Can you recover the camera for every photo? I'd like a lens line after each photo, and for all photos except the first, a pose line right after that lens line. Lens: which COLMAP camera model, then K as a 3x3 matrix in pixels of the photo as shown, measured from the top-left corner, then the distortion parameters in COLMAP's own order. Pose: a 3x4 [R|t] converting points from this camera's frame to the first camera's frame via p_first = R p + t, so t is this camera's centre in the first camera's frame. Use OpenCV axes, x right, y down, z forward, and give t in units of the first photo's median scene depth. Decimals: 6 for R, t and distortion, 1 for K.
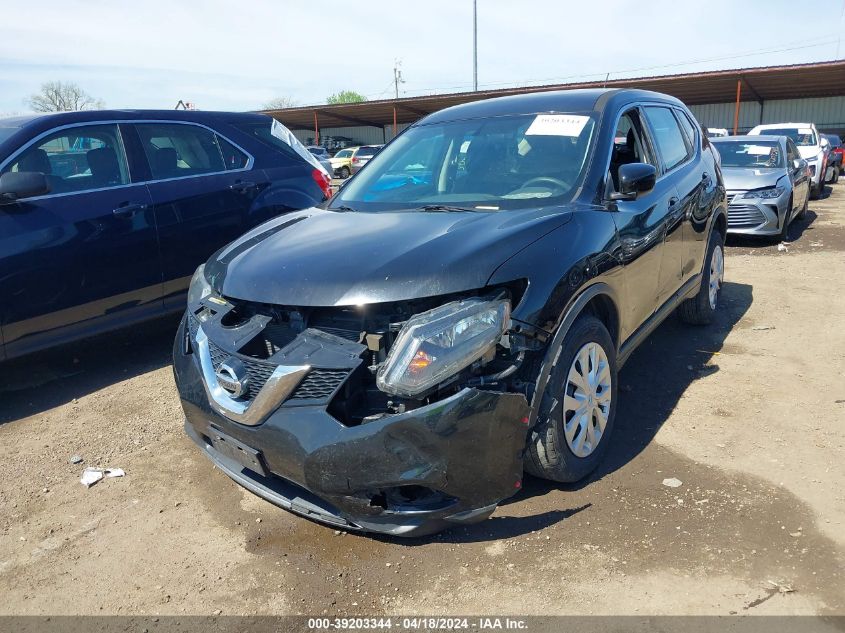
lens RADIAL K [[640.3, 0, 428.1], [0, 640.3, 313.4], [0, 0, 1]] dist [0.033789, -0.043323]
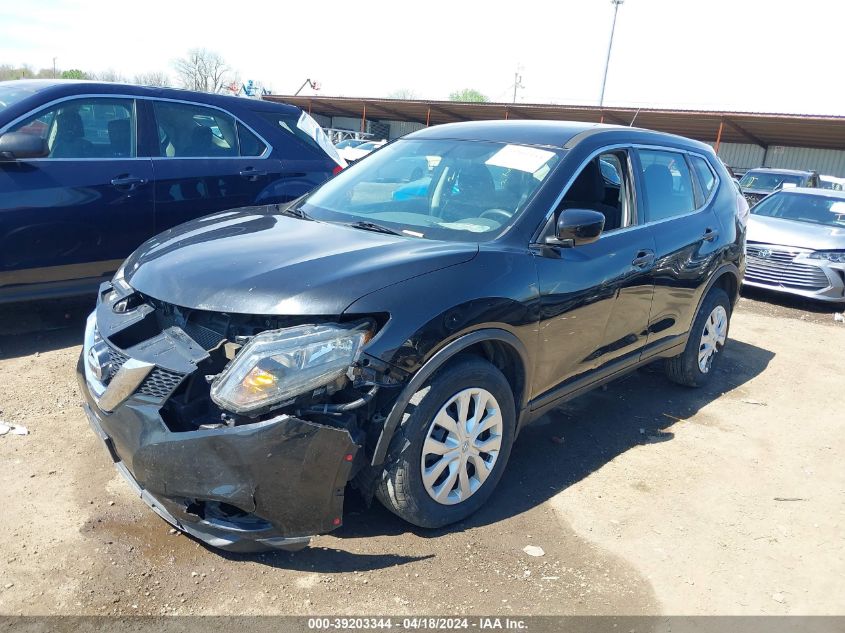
lens RADIAL K [[640.3, 0, 428.1], [0, 640.3, 313.4], [0, 0, 1]] dist [0.033789, -0.043323]
pose [[0.978511, 0.163043, -0.126225, 0.290971], [-0.163310, 0.986540, 0.008302, -0.062469], [0.125879, 0.012490, 0.991967, 0.042291]]
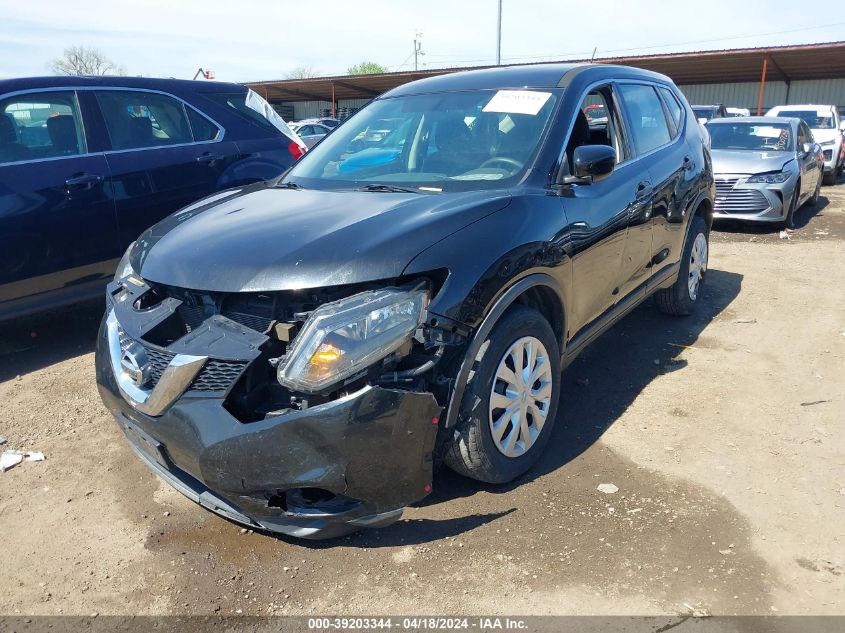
lens RADIAL K [[640.3, 0, 428.1], [0, 640.3, 313.4], [0, 0, 1]] dist [0.033789, -0.043323]
pose [[0.999387, 0.028381, -0.020483, 0.127884], [-0.027600, 0.998917, 0.037452, -0.020471], [0.021524, -0.036864, 0.999088, 0.062035]]
